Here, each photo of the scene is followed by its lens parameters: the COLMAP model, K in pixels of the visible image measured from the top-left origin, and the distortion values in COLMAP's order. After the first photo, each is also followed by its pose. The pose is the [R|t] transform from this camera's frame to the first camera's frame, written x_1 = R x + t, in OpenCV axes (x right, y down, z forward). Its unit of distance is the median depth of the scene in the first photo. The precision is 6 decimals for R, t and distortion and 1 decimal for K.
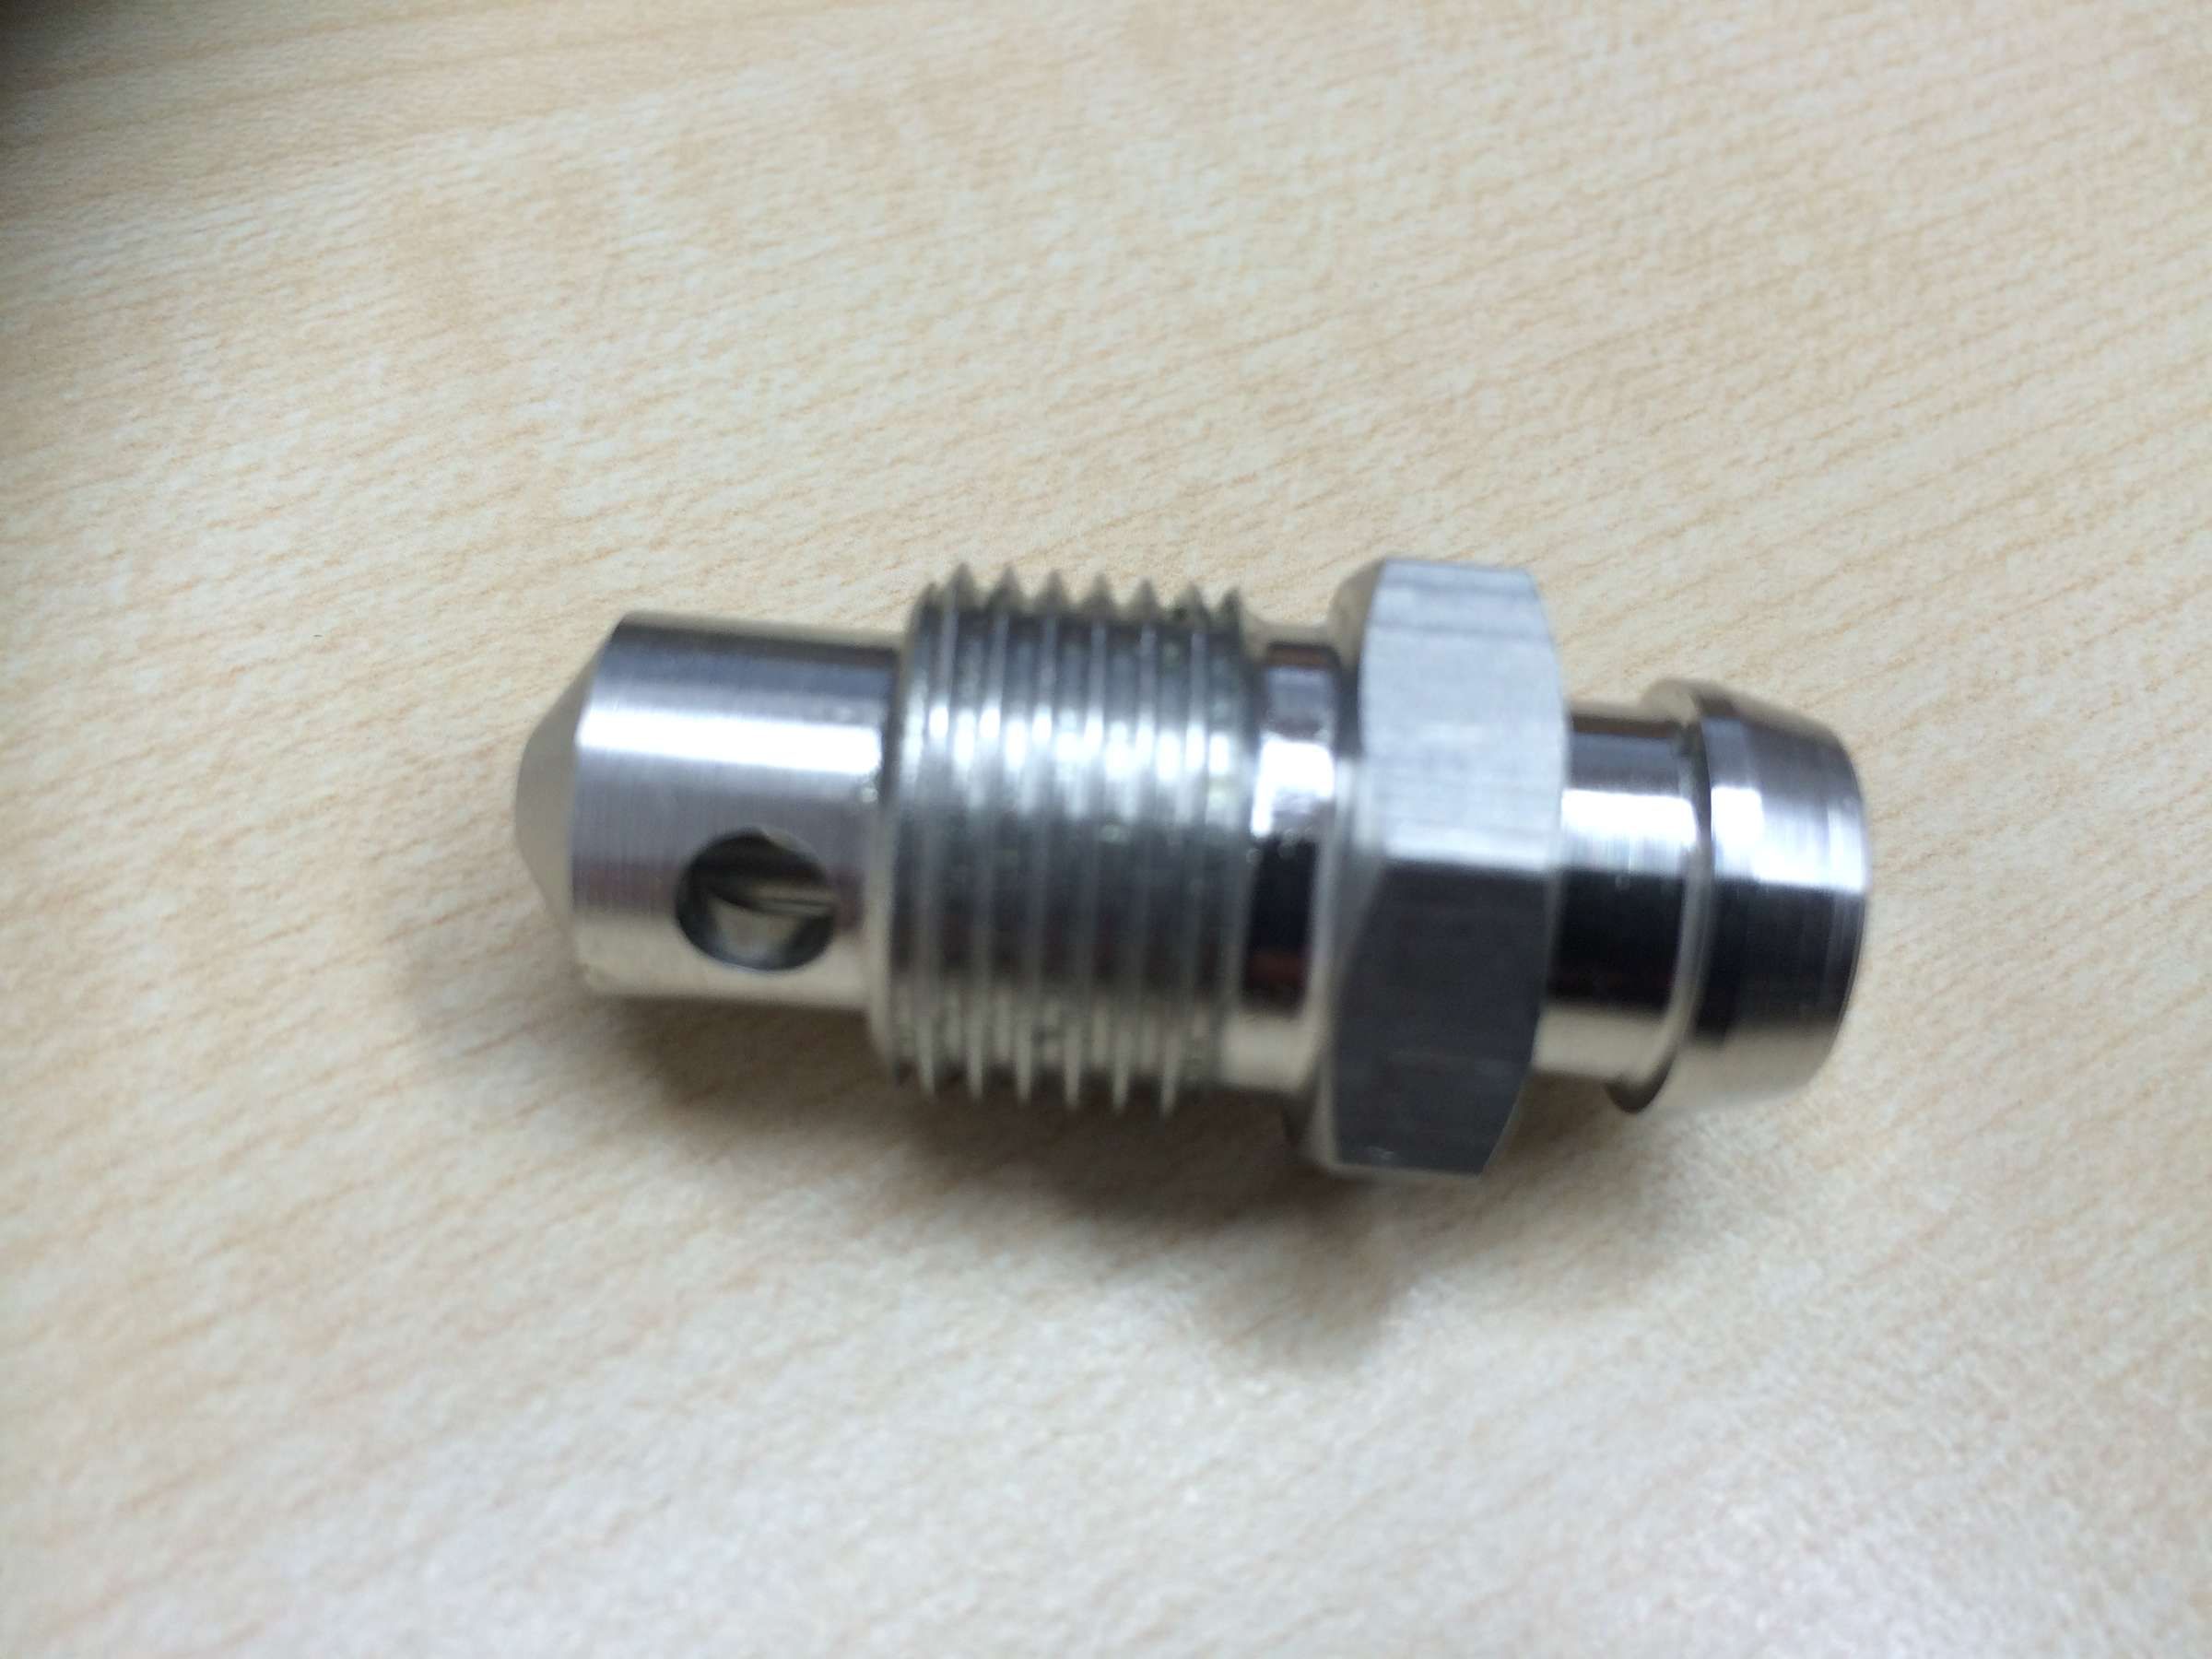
lens RADIAL K [[1997.5, 0, 1104.3], [0, 1997.5, 813.5], [0, 0, 1]] dist [0.060722, -0.159616]
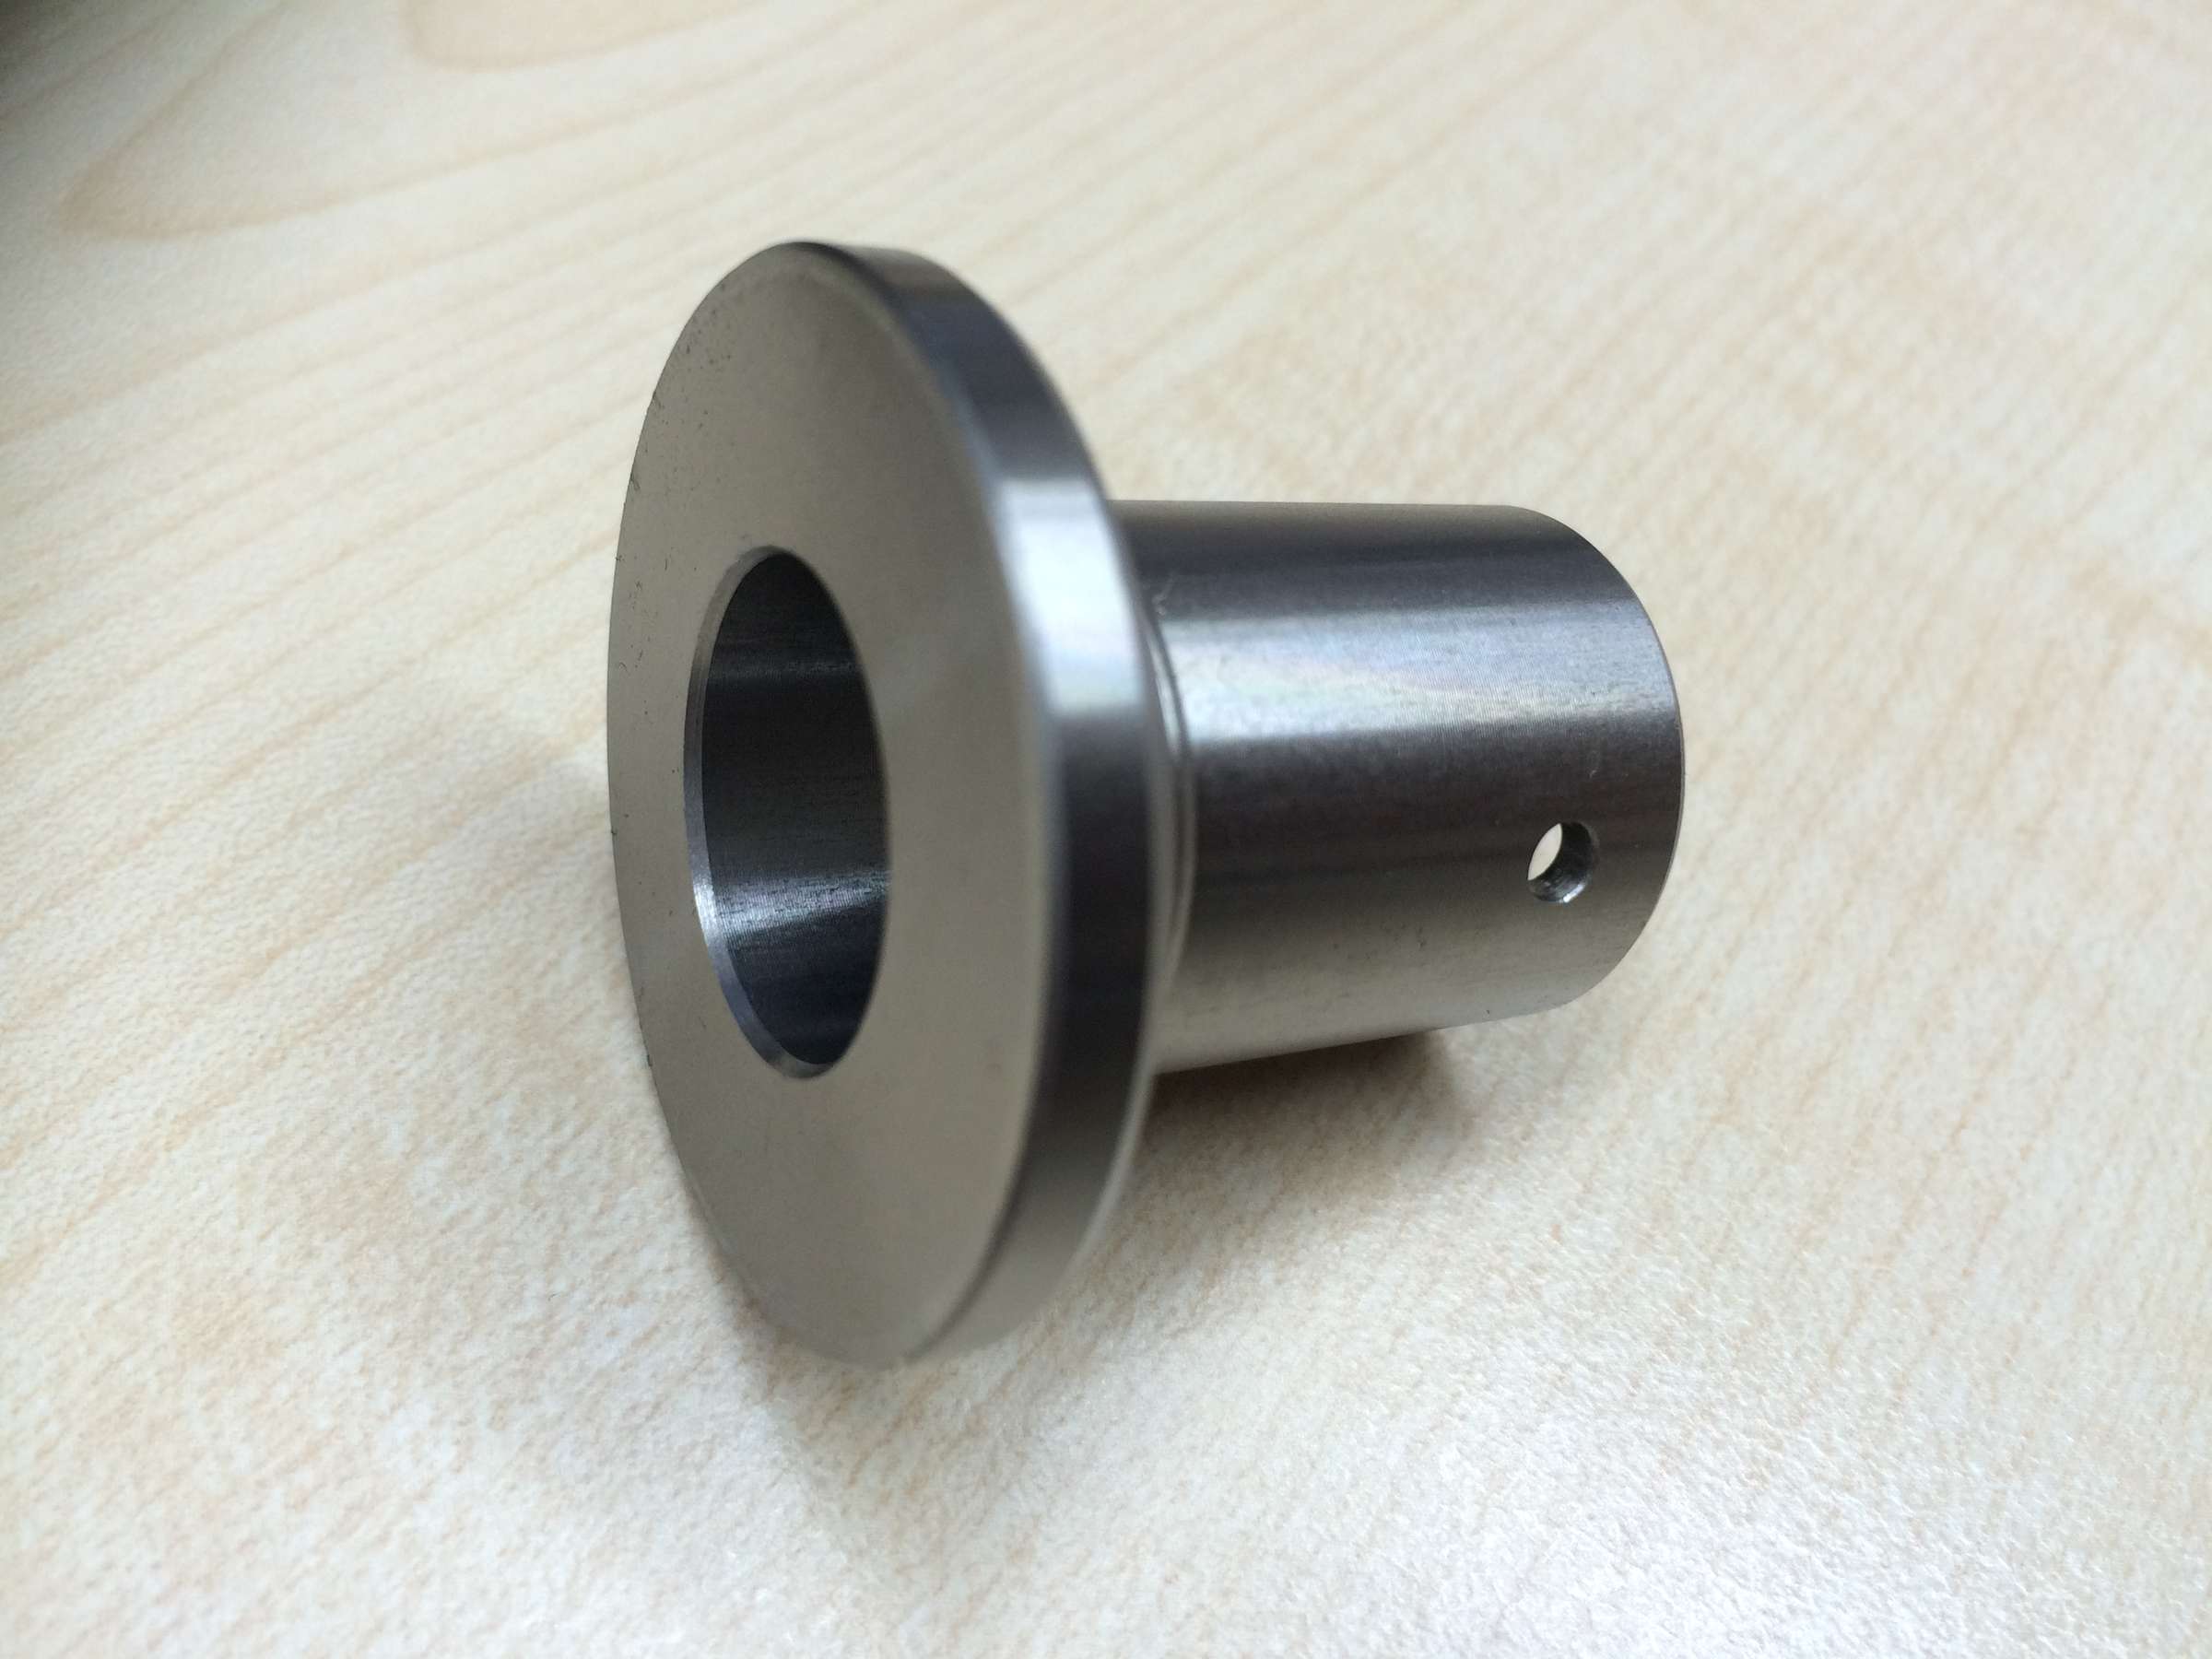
lens RADIAL K [[1997.5, 0, 1104.3], [0, 1997.5, 813.5], [0, 0, 1]] dist [0.060722, -0.159616]
pose [[0.917360, -0.314519, 0.243984, 0.401129], [0.314798, 0.948361, 0.038913, -0.616632], [-0.243623, 0.041108, 0.968998, 0.317946]]
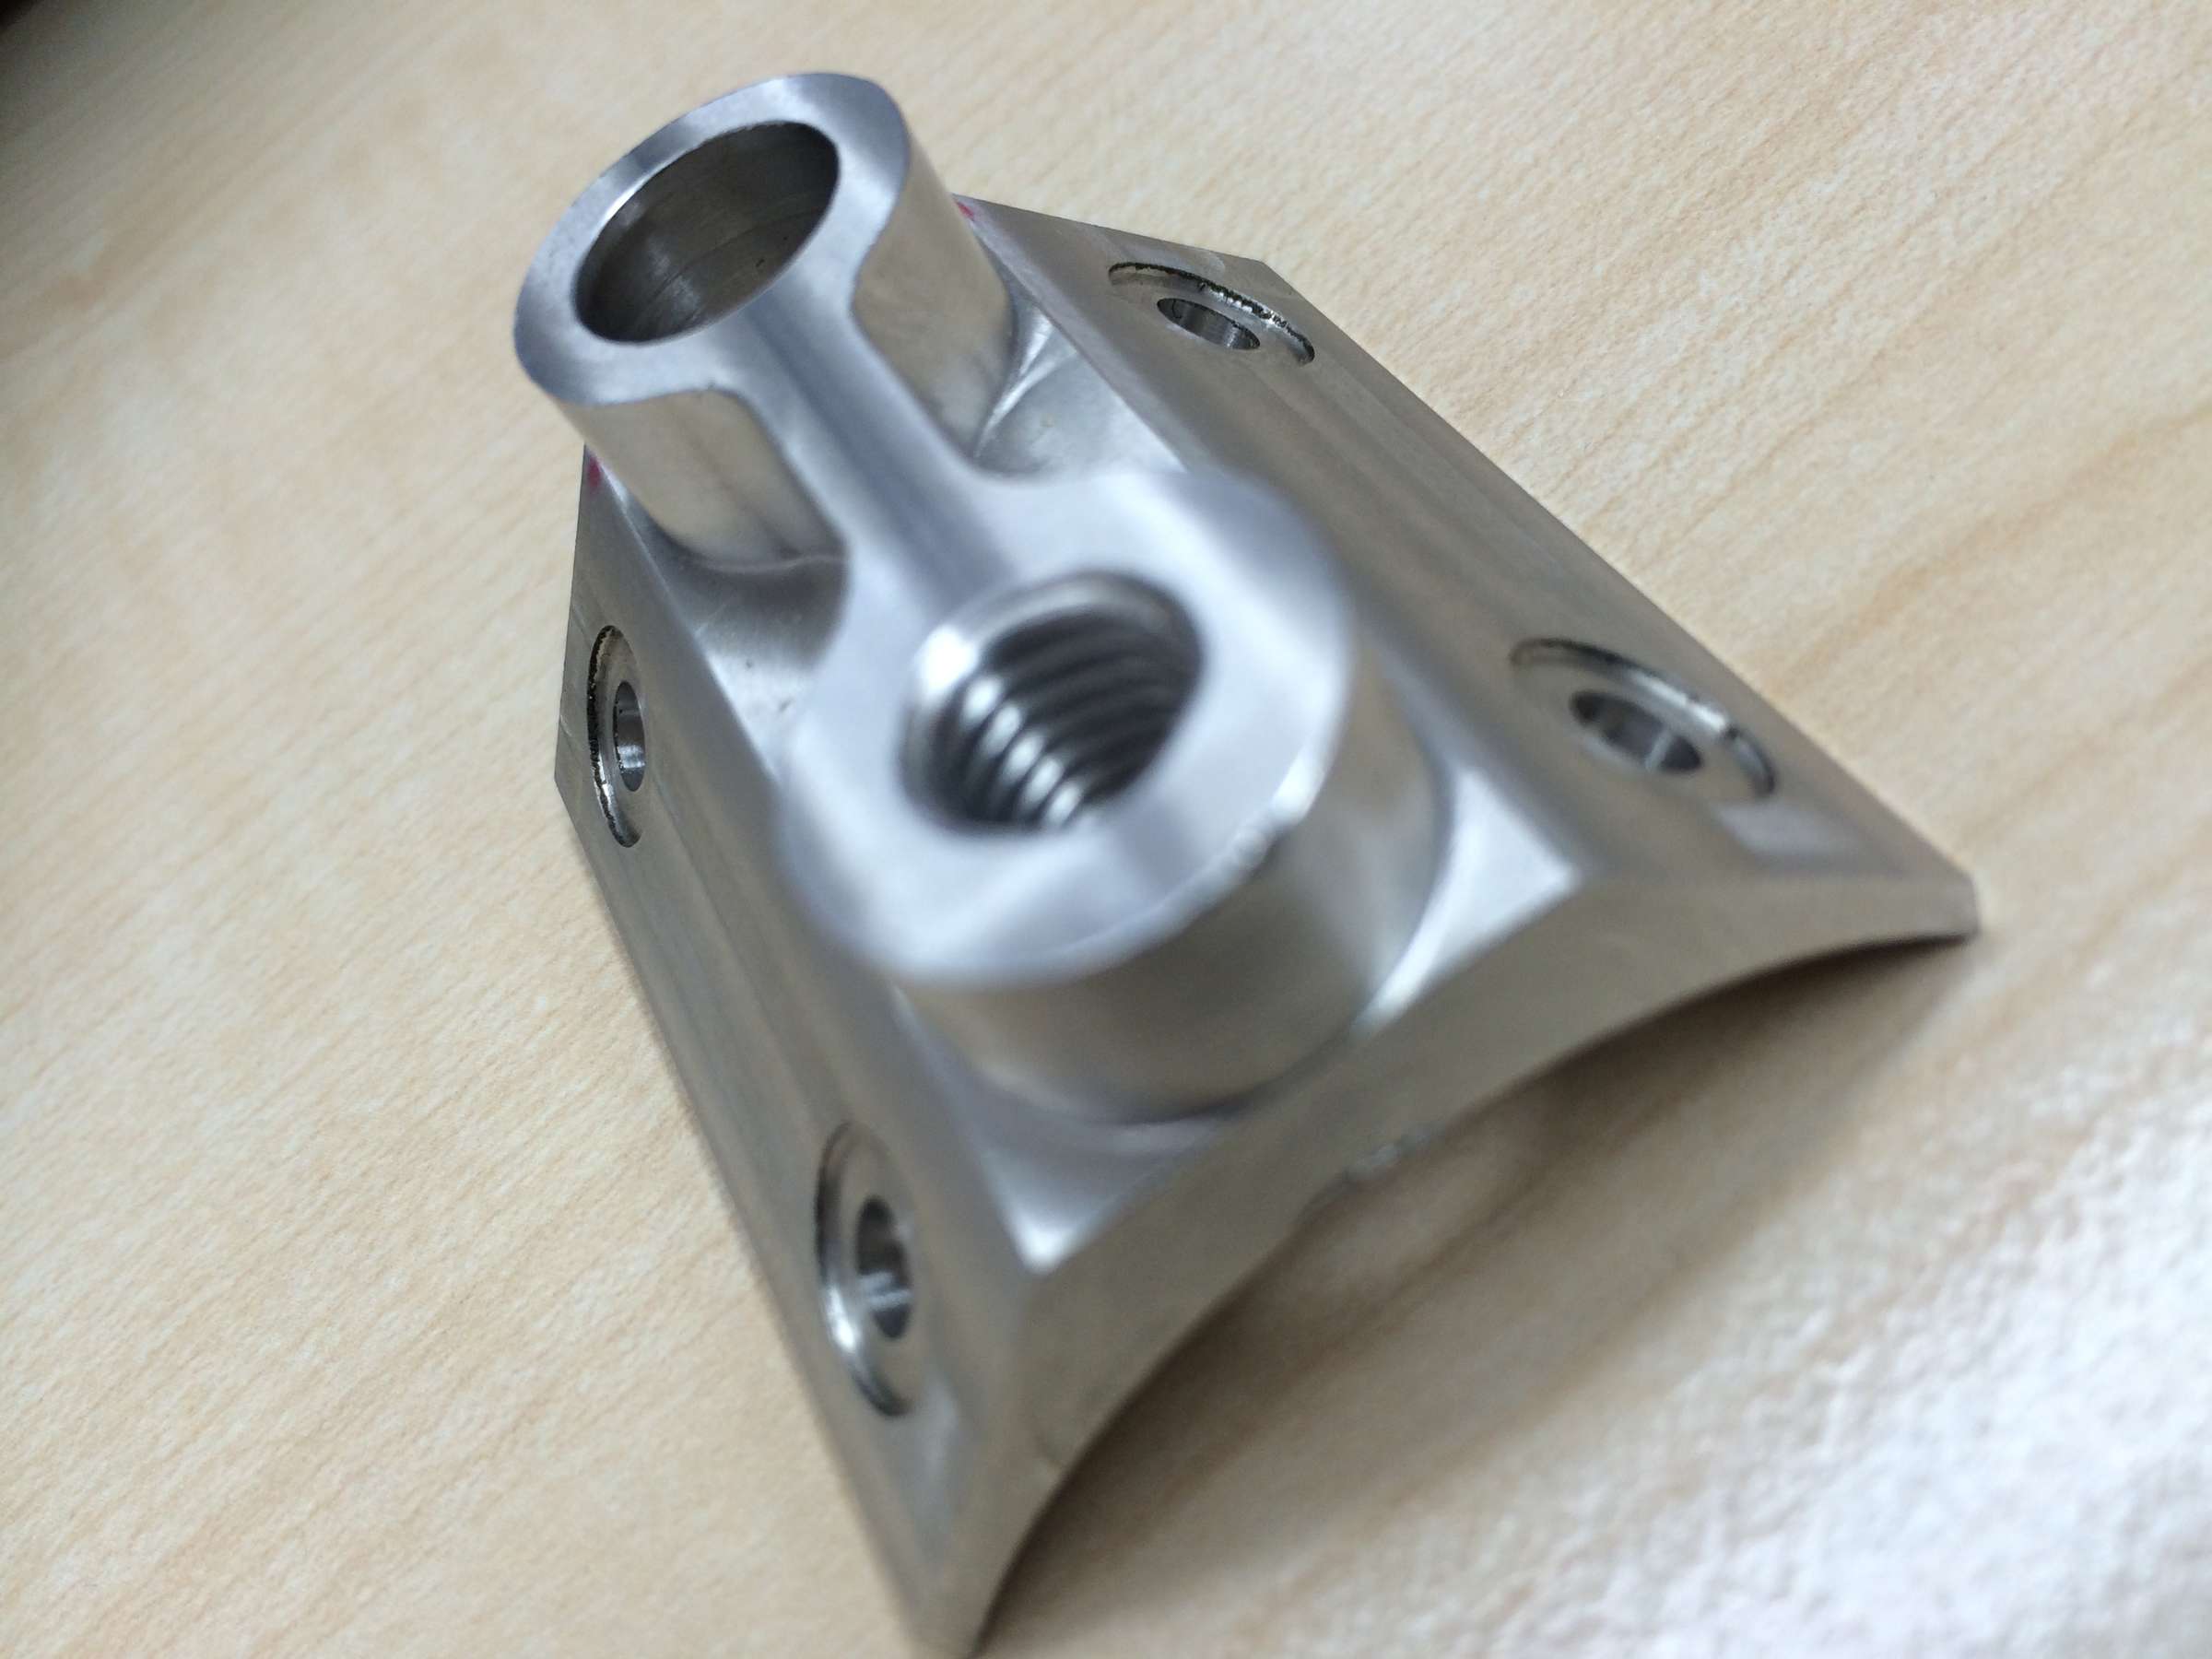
lens RADIAL K [[1997.5, 0, 1104.3], [0, 1997.5, 813.5], [0, 0, 1]] dist [0.060722, -0.159616]
pose [[0.870433, -0.339896, -0.356114, 0.975229], [0.319569, 0.940381, -0.116446, 0.276856], [0.374462, -0.012445, 0.927159, 0.041571]]
